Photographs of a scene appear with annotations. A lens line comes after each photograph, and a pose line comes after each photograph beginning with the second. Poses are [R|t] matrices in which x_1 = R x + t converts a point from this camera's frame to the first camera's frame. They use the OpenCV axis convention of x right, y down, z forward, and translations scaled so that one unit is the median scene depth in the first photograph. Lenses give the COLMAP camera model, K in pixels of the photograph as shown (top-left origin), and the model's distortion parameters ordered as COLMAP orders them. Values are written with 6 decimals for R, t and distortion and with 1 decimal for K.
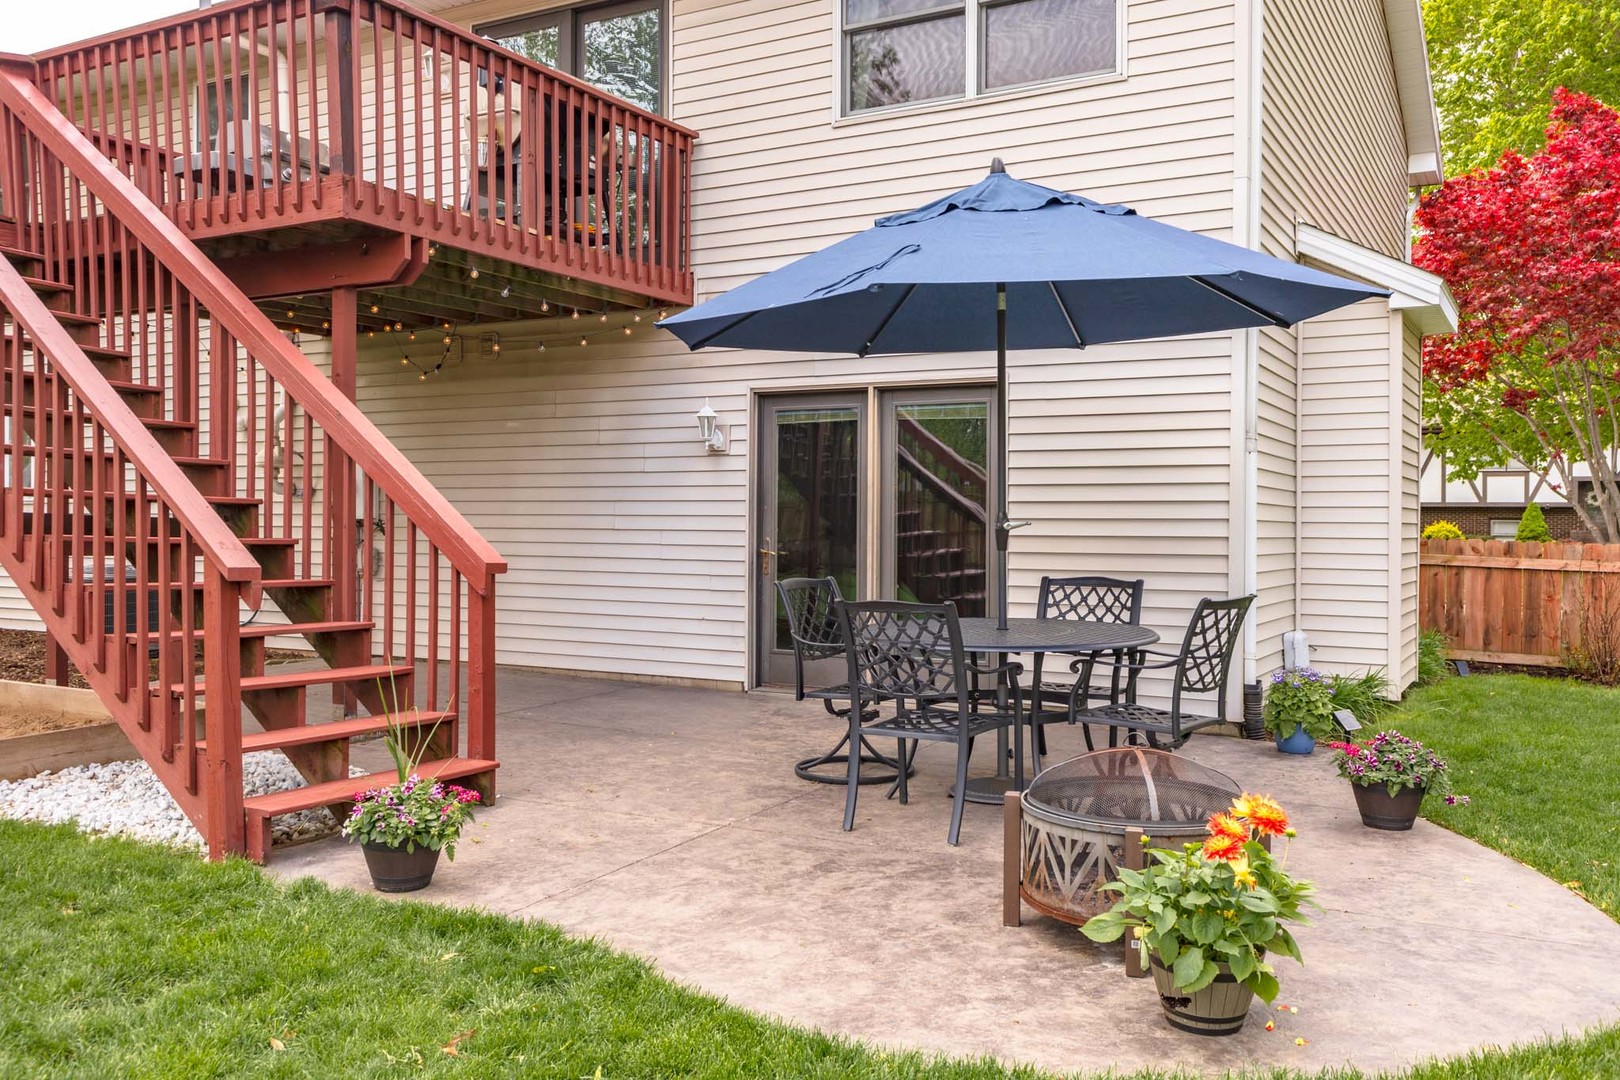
lens RADIAL K [[1356.3, 0, 811.9], [0, 1356.3, 566.6], [0, 0, 1]] dist [0.073304, -0.153731]
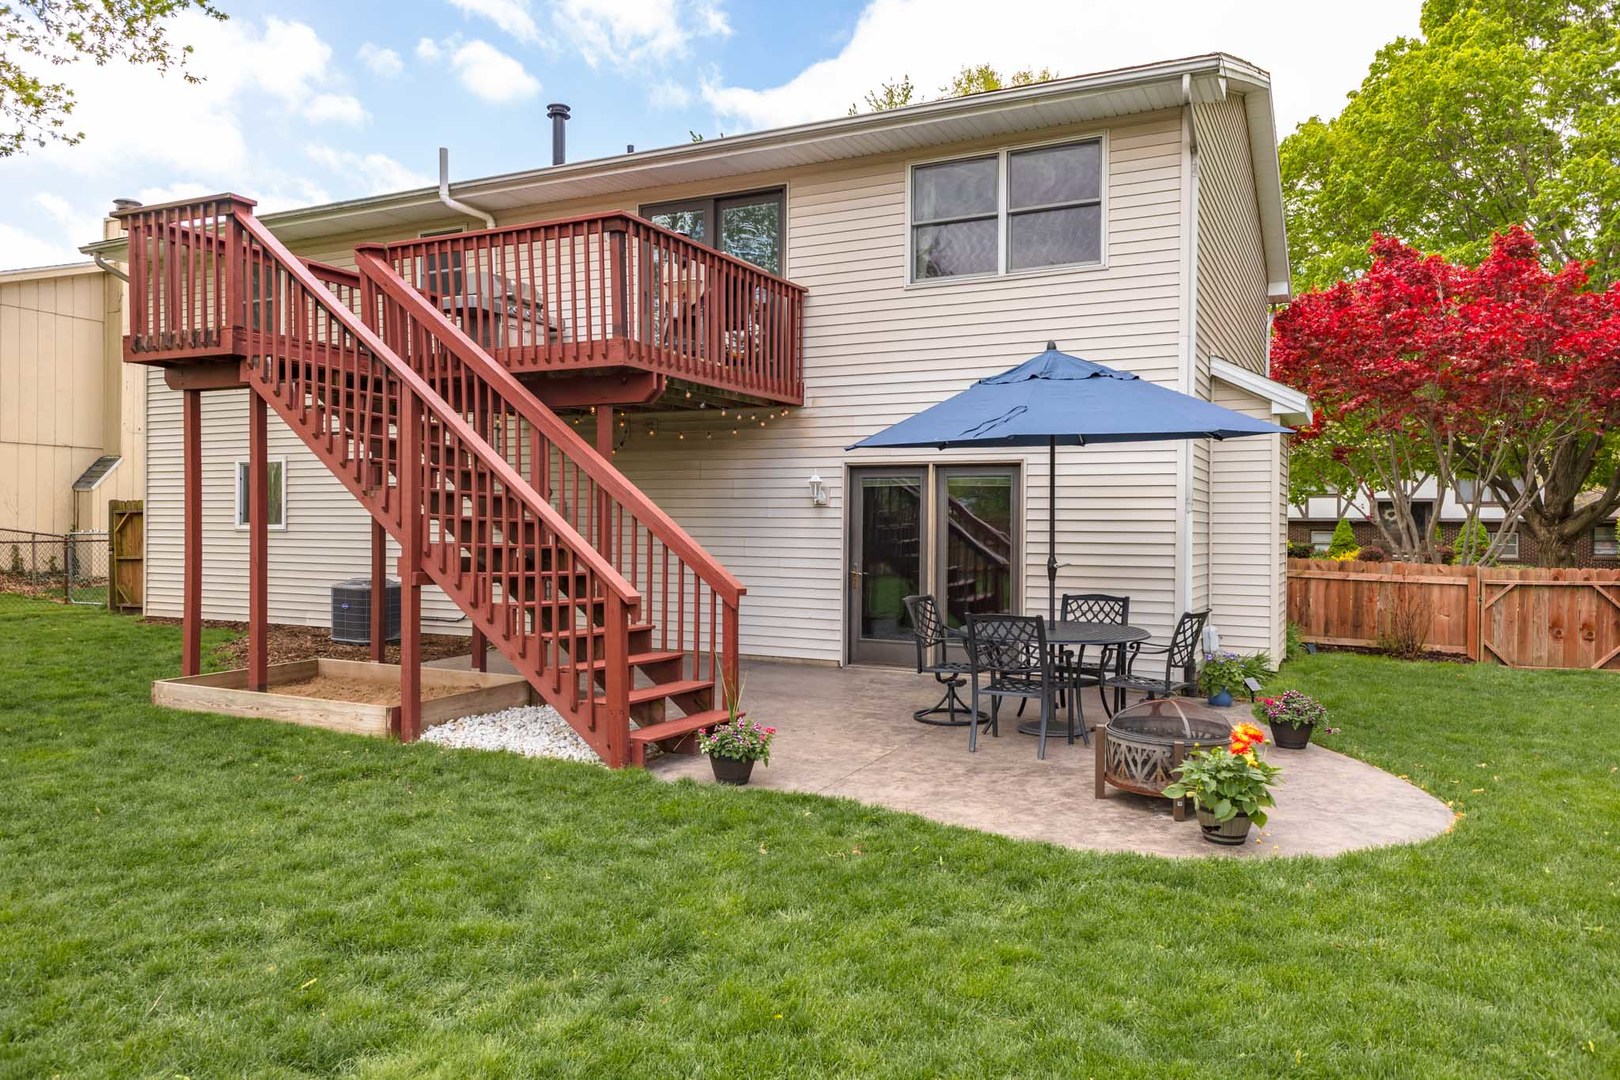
lens RADIAL K [[1115.9, 0, 805.9], [0, 1115.9, 566.7], [0, 0, 1]] dist [0.095854, -0.166919]
pose [[0.998910, -0.000900, 0.046660, -0.190608], [0.000686, 0.999989, 0.004604, -0.030676], [-0.046663, -0.004567, 0.998900, -0.284950]]
